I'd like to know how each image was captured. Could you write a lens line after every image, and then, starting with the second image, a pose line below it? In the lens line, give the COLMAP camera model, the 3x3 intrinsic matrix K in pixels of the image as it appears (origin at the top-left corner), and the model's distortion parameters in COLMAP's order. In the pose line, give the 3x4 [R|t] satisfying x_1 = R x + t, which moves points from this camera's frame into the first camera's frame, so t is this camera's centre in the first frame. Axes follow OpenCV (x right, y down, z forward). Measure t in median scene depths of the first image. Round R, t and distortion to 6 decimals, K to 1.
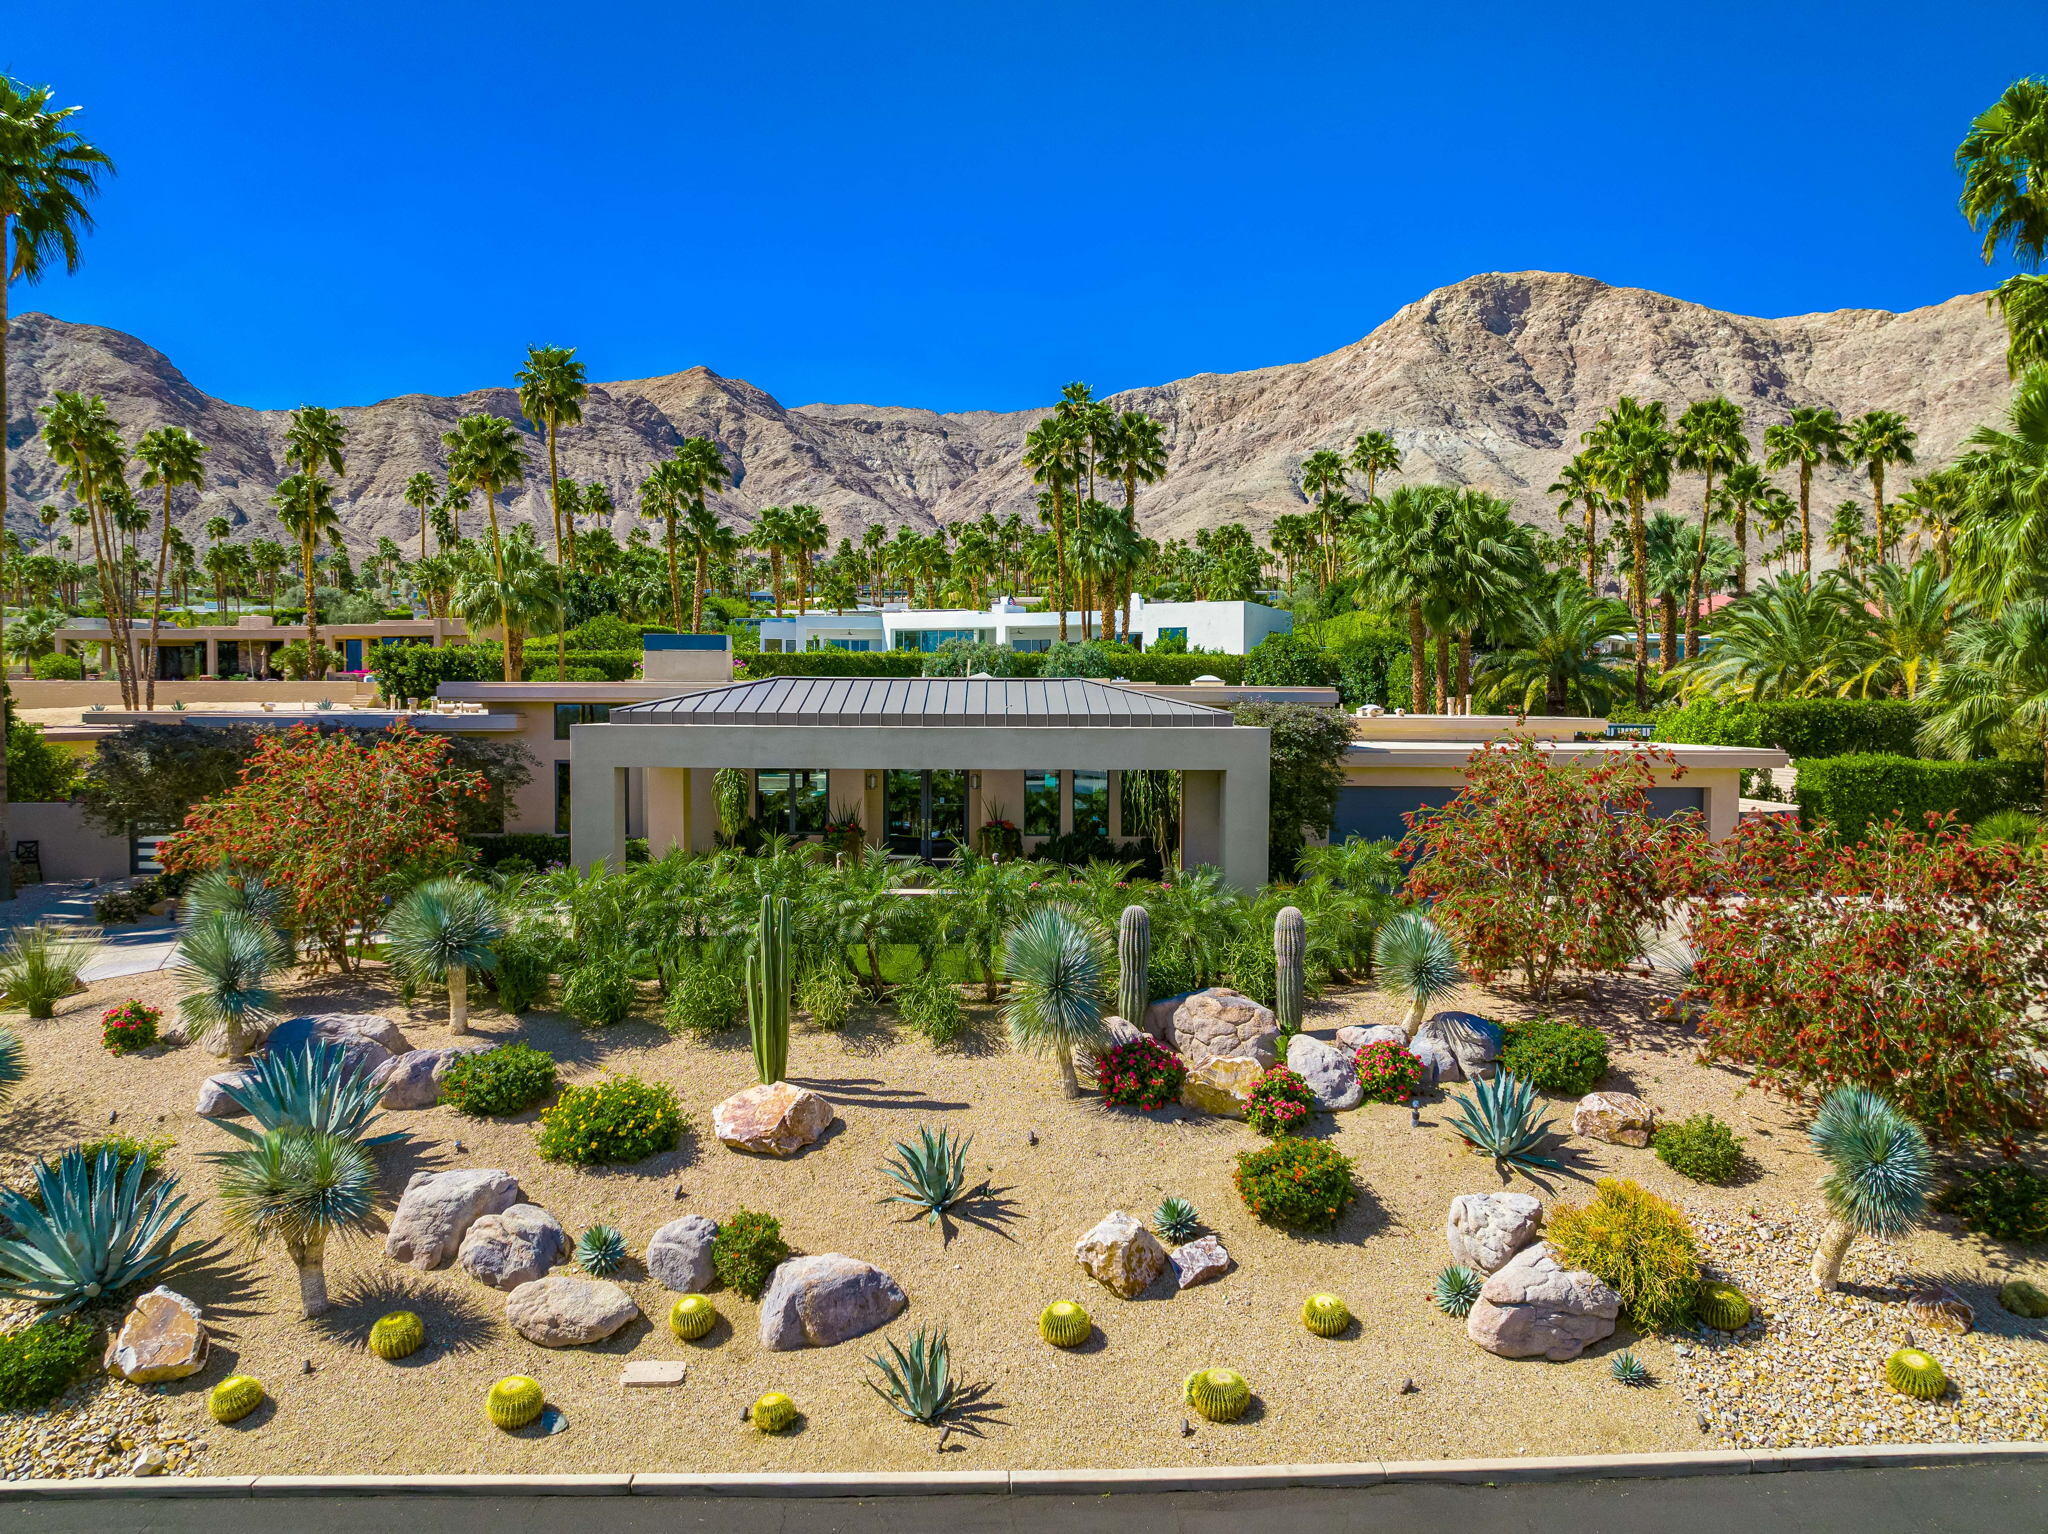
lens RADIAL K [[1425.2, 0, 1025.5], [0, 1425.2, 766.3], [0, 0, 1]] dist [-0.034323, 0.000716]
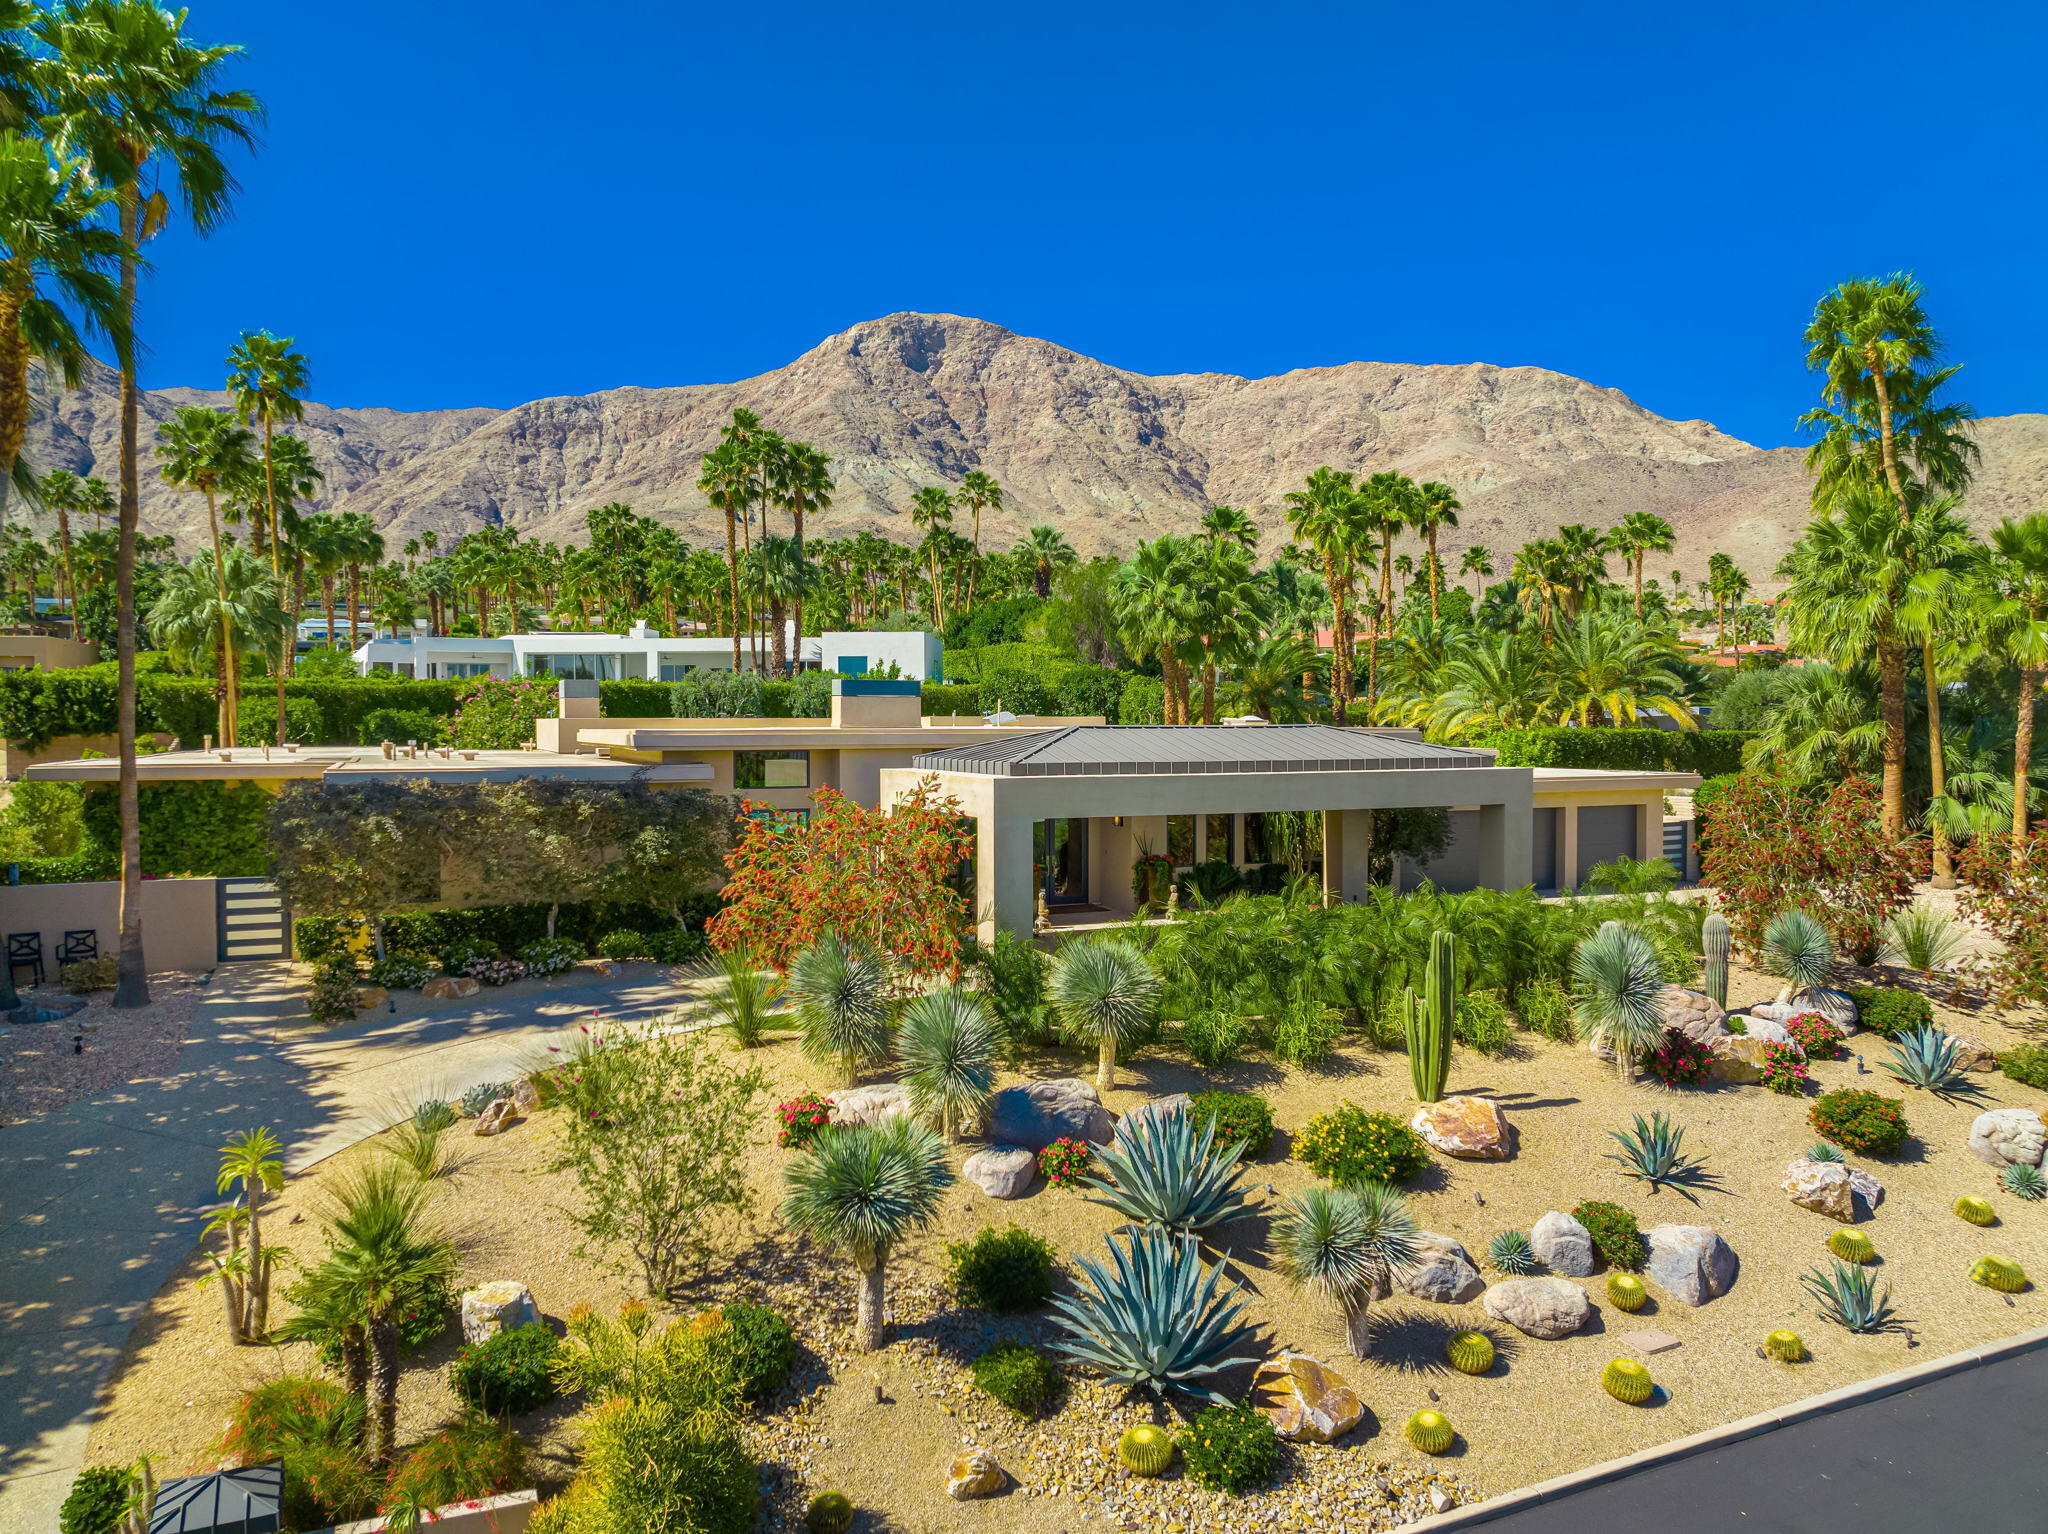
lens RADIAL K [[1425.2, 0, 1011.7], [0, 1425.2, 759.8], [0, 0, 1]] dist [-0.034323, 0.000716]
pose [[0.924192, -0.016699, 0.381562, -0.149364], [0.023409, 0.999642, -0.012949, -0.006139], [-0.381209, 0.020900, 0.924253, 0.014598]]
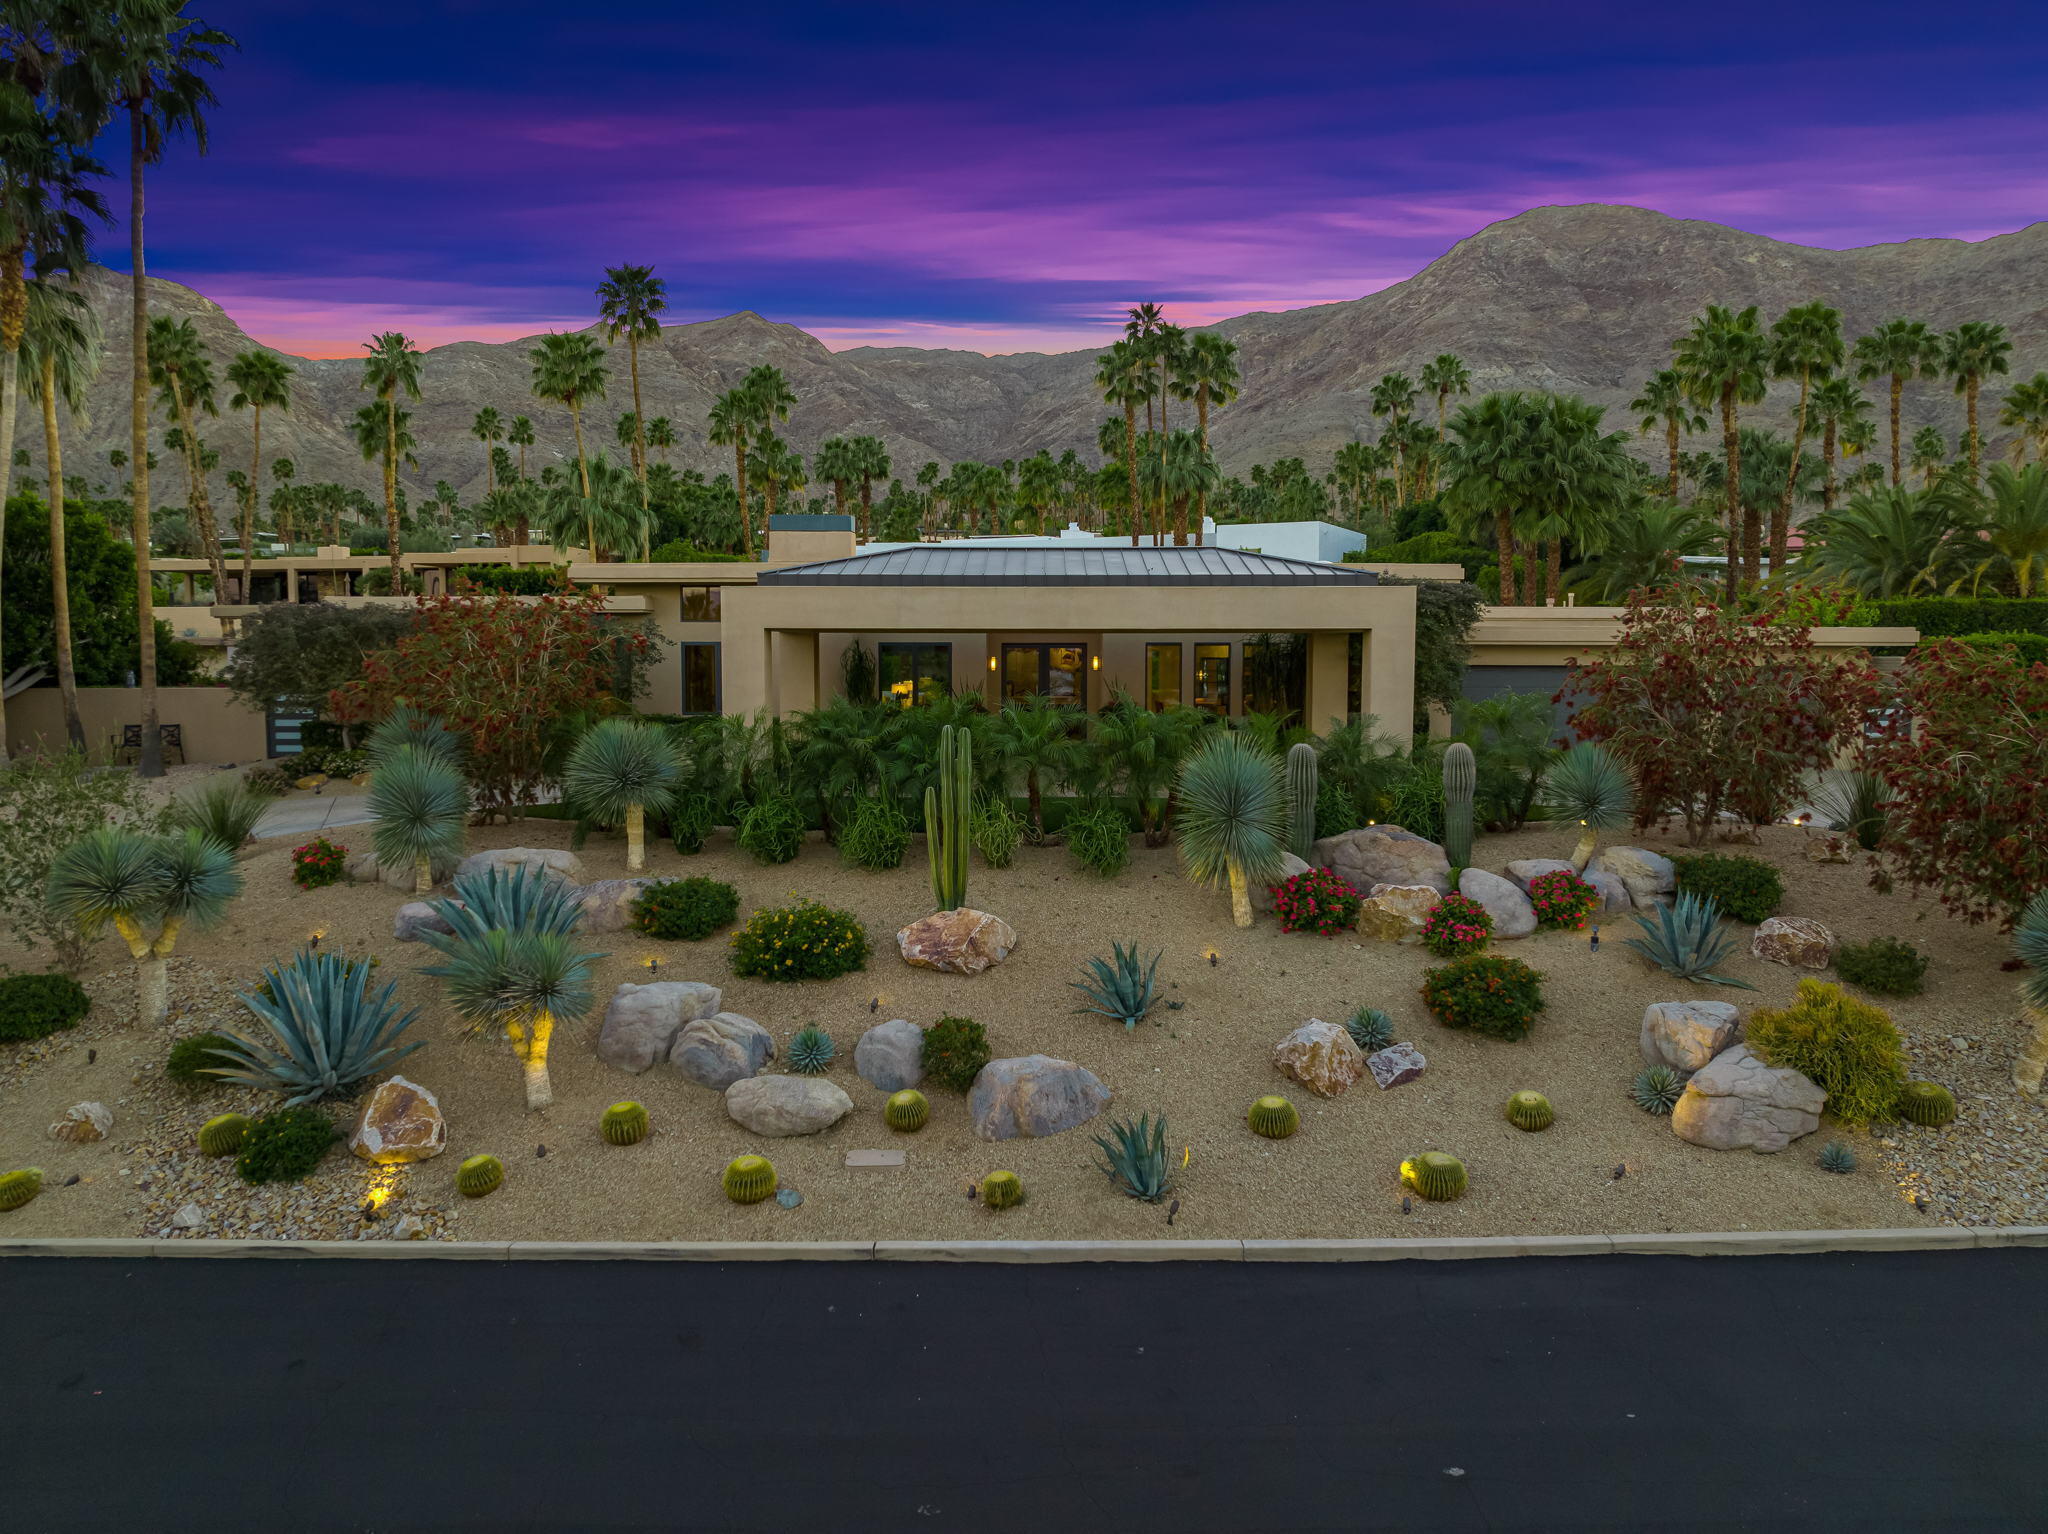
lens RADIAL K [[1425.2, 0, 1025.8], [0, 1425.2, 767.1], [0, 0, 1]] dist [-0.034323, 0.000716]
pose [[0.999482, -0.001793, -0.032125, -0.015164], [0.003033, 0.999251, 0.038567, 0.013203], [0.032032, -0.038644, 0.998739, -0.002050]]
